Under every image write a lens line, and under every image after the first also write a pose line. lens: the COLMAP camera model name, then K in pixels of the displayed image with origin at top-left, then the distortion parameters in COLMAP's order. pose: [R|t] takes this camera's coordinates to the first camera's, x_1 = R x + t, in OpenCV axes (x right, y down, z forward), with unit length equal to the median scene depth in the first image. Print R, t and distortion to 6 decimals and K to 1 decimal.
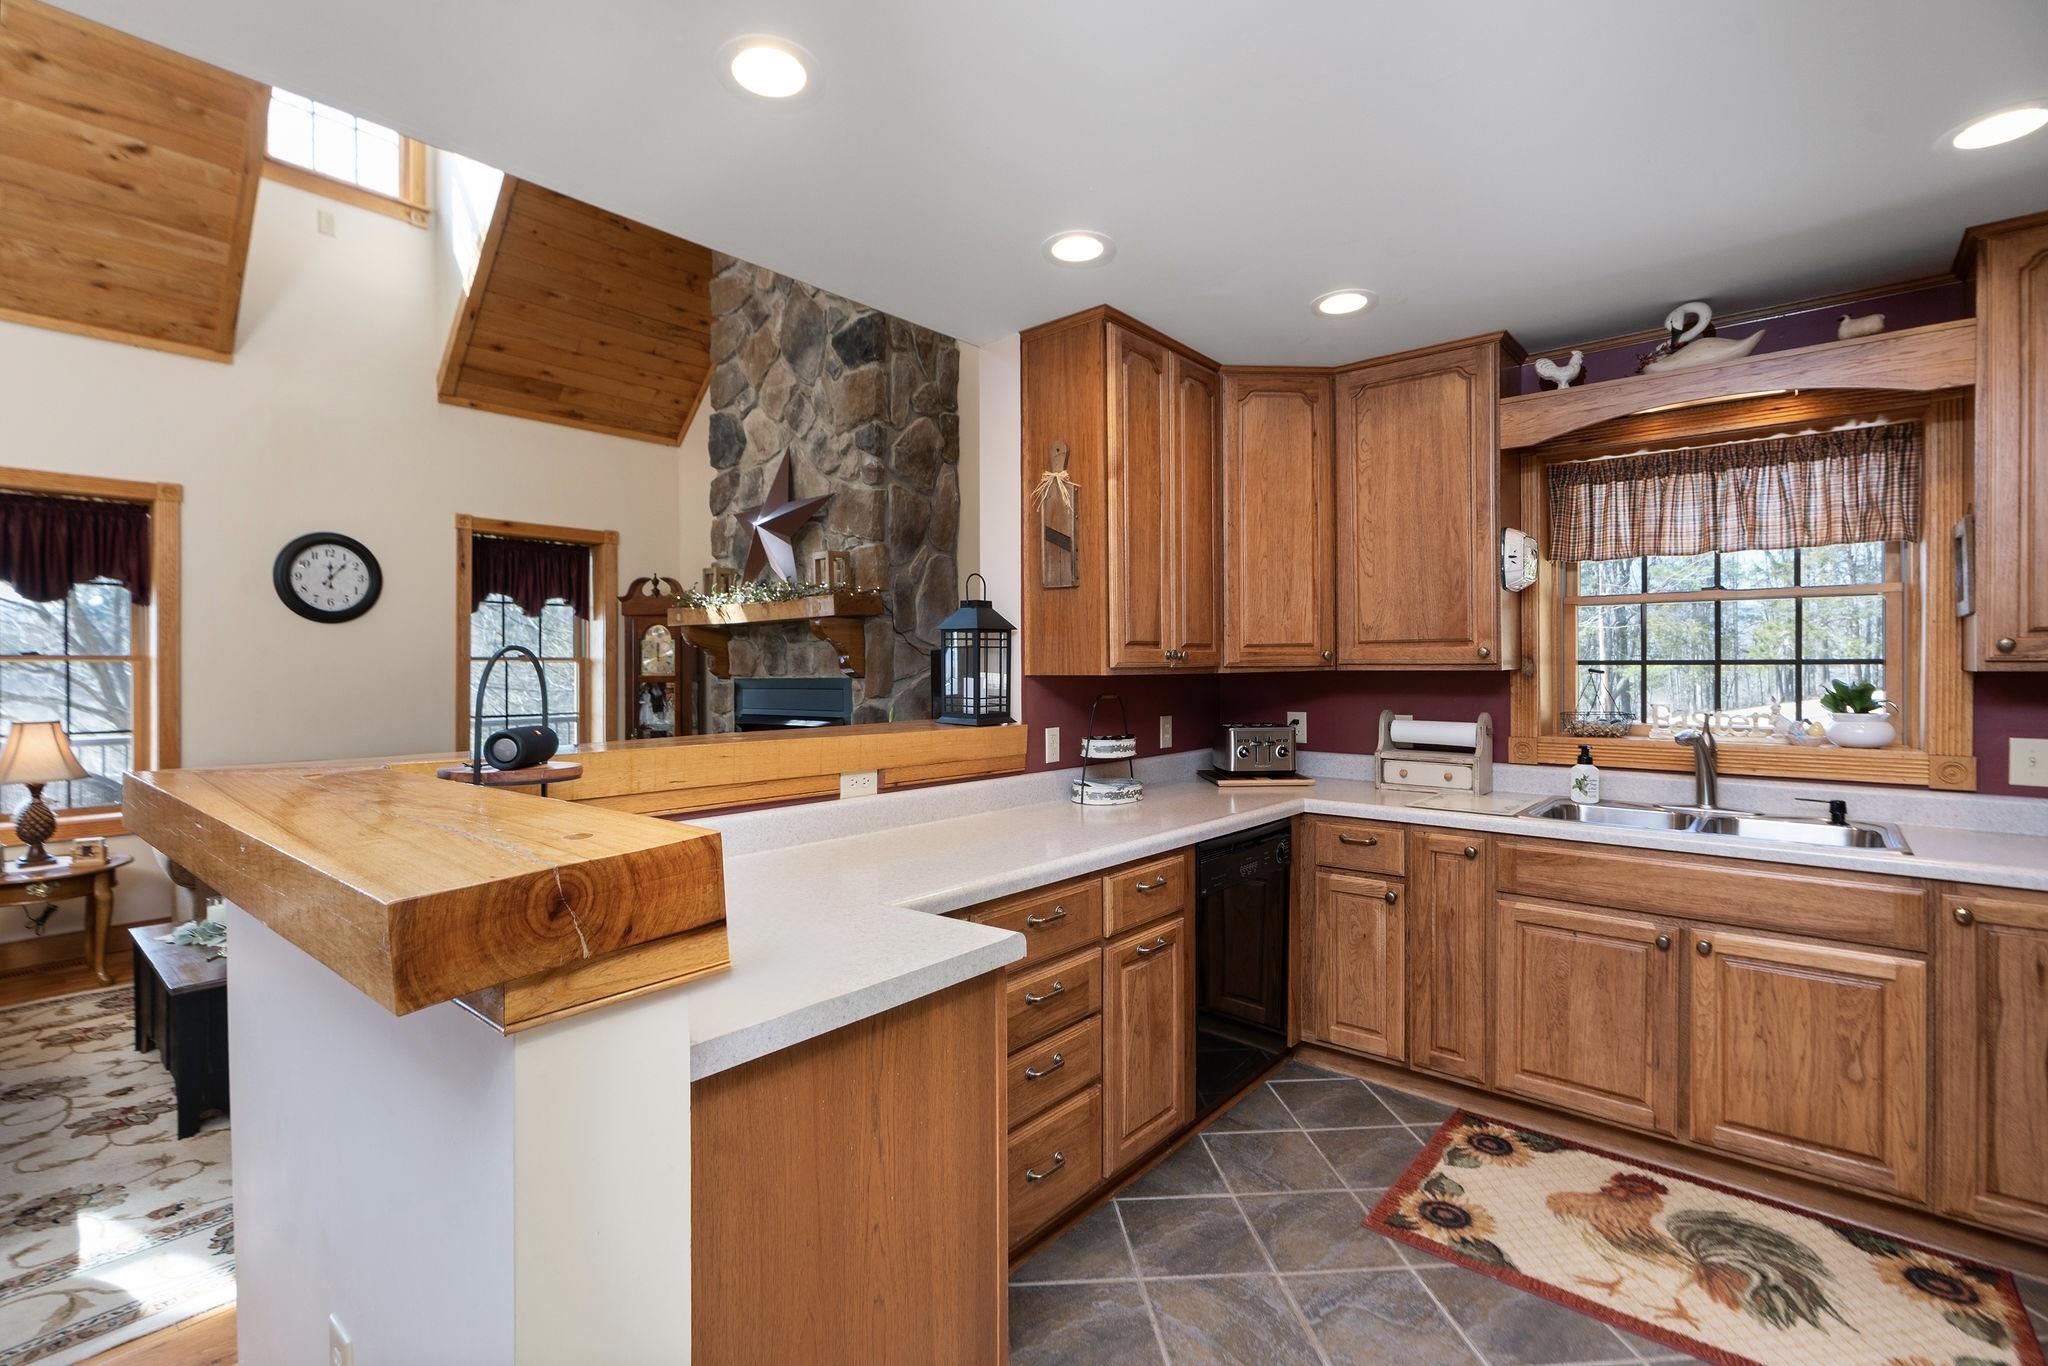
lens RADIAL K [[942.9, 0, 1017.2], [0, 942.9, 673.0], [0, 0, 1]] dist [-0.001804, -0.000039]
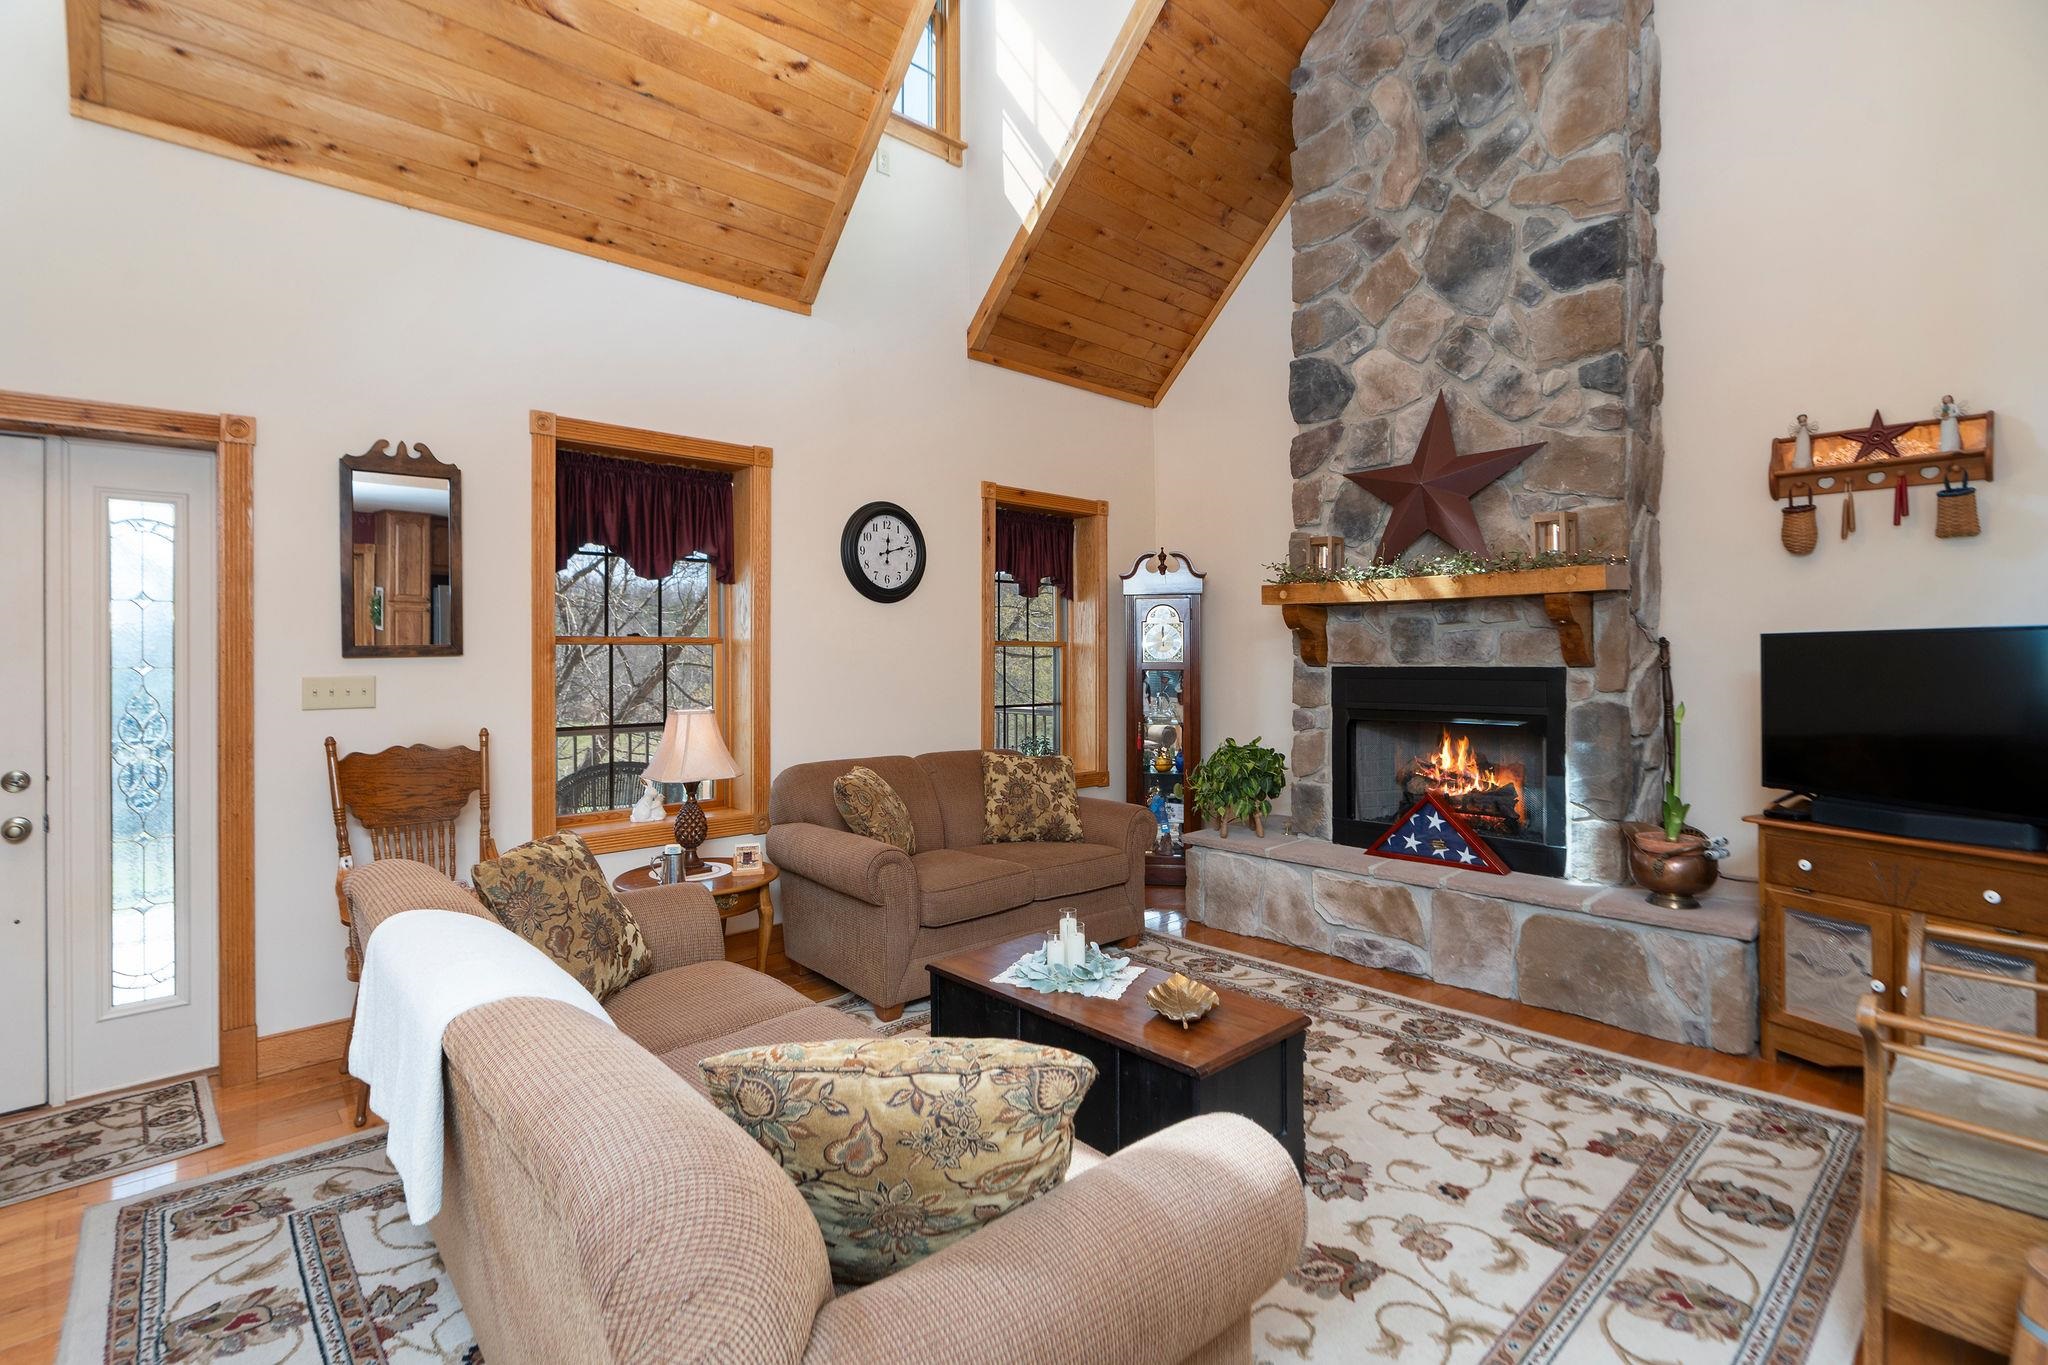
lens RADIAL K [[951.5, 0, 1028.0], [0, 951.5, 659.5], [0, 0, 1]] dist [-0.013340, -0.000639]
pose [[0.992700, 0.003937, -0.120545, -0.512293], [-0.003904, 0.999992, 0.000509, 0.000590], [0.120546, -0.000035, 0.992708, 0.118113]]
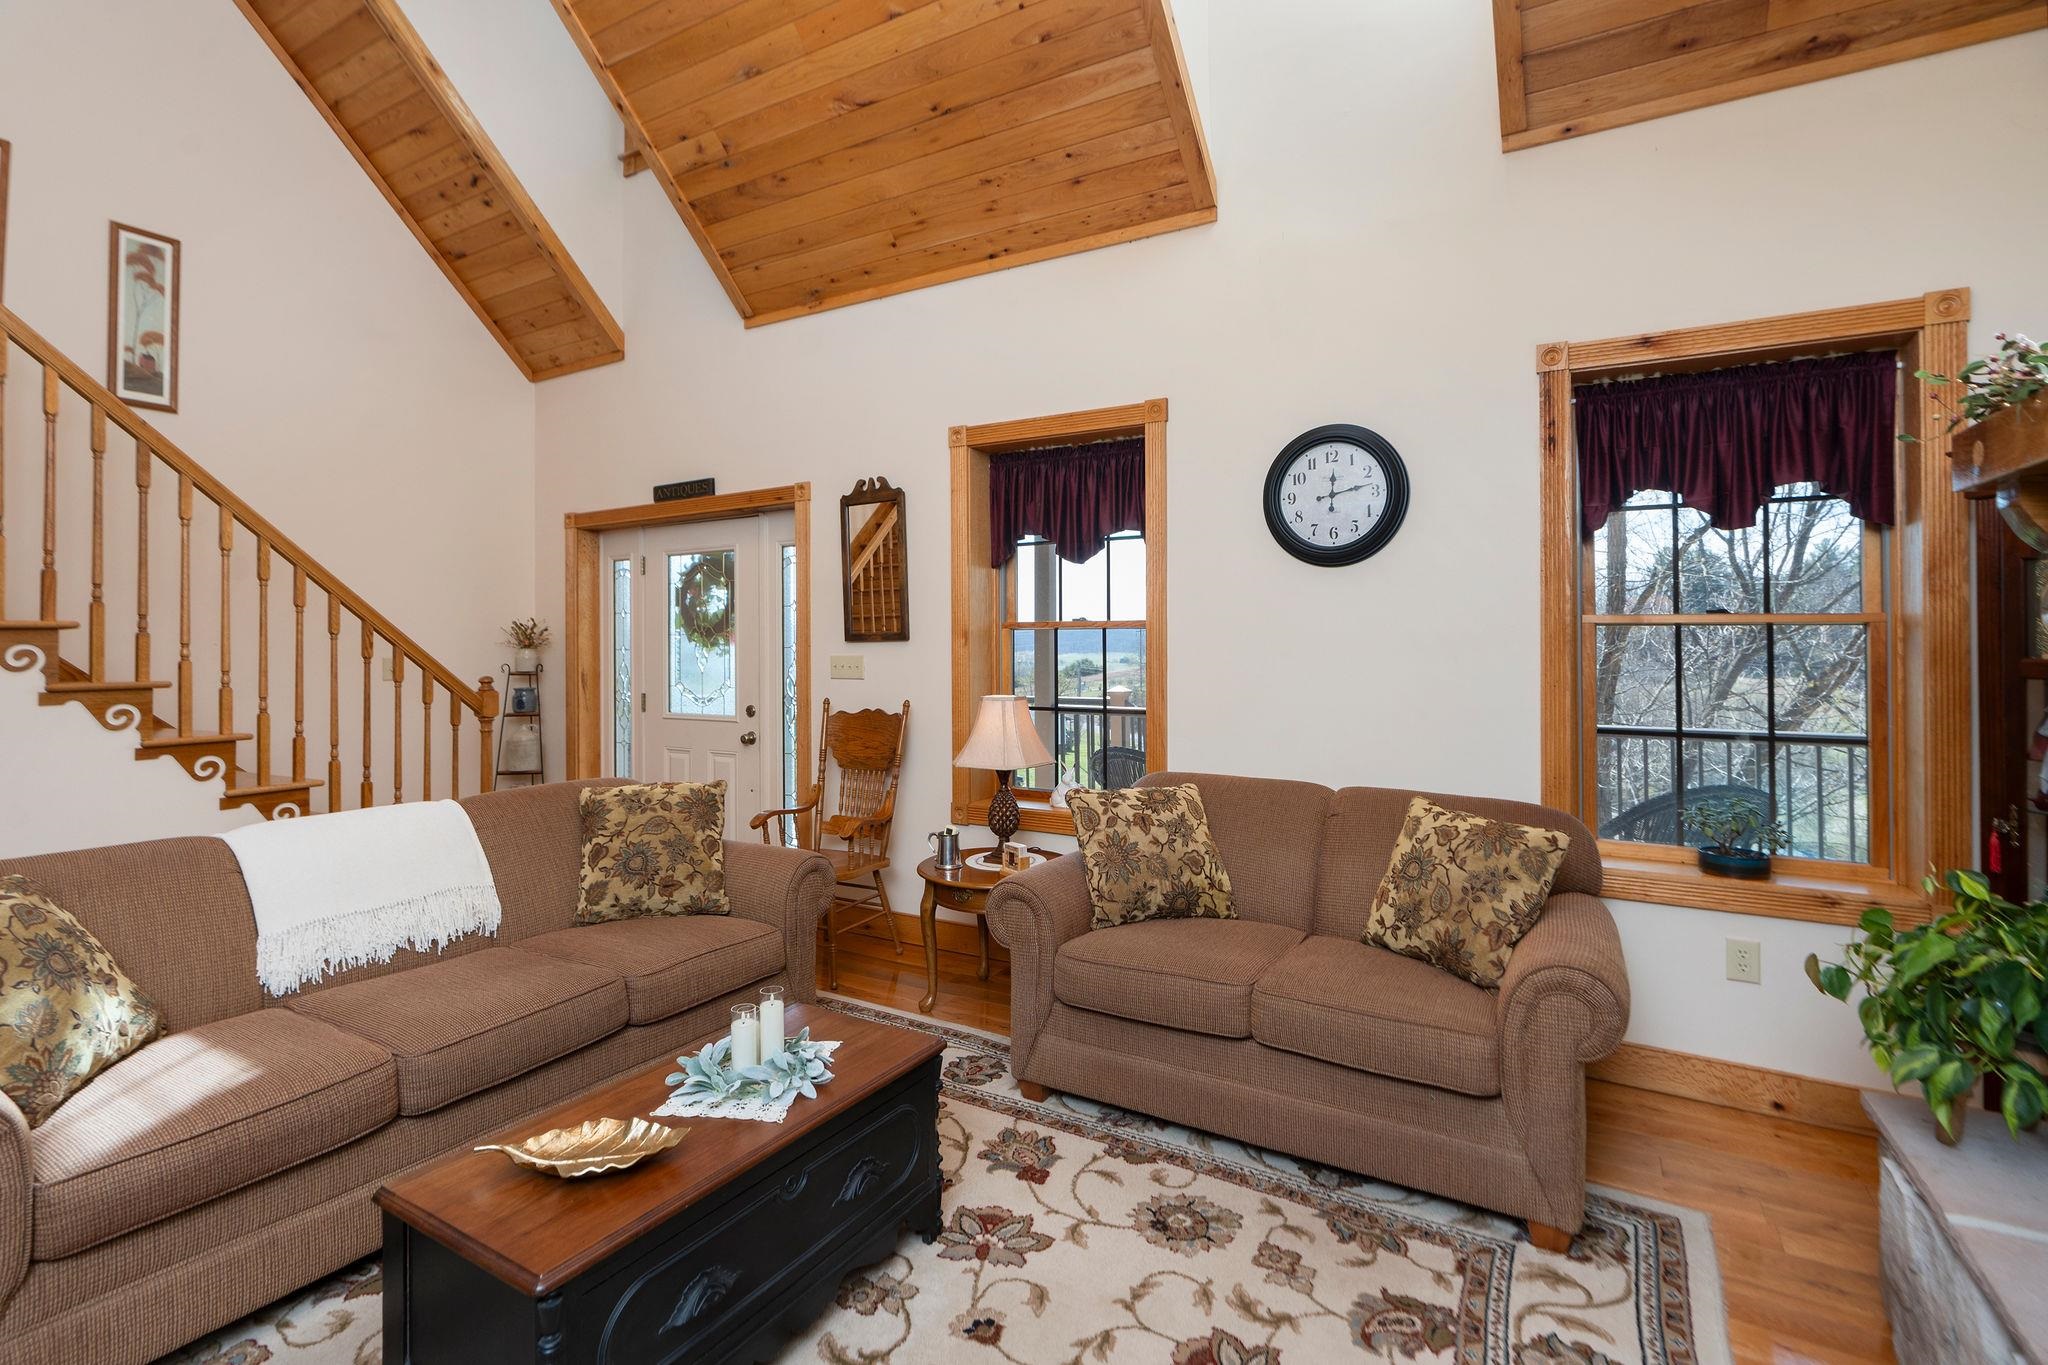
lens RADIAL K [[954.6, 0, 1021.9], [0, 954.6, 635.6], [0, 0, 1]] dist [-0.013267, 0.011182]
pose [[0.178057, 0.001472, -0.984019, -0.134665], [0.000079, 0.999999, 0.001510, -0.006801], [0.984020, -0.000346, 0.178056, 0.713963]]
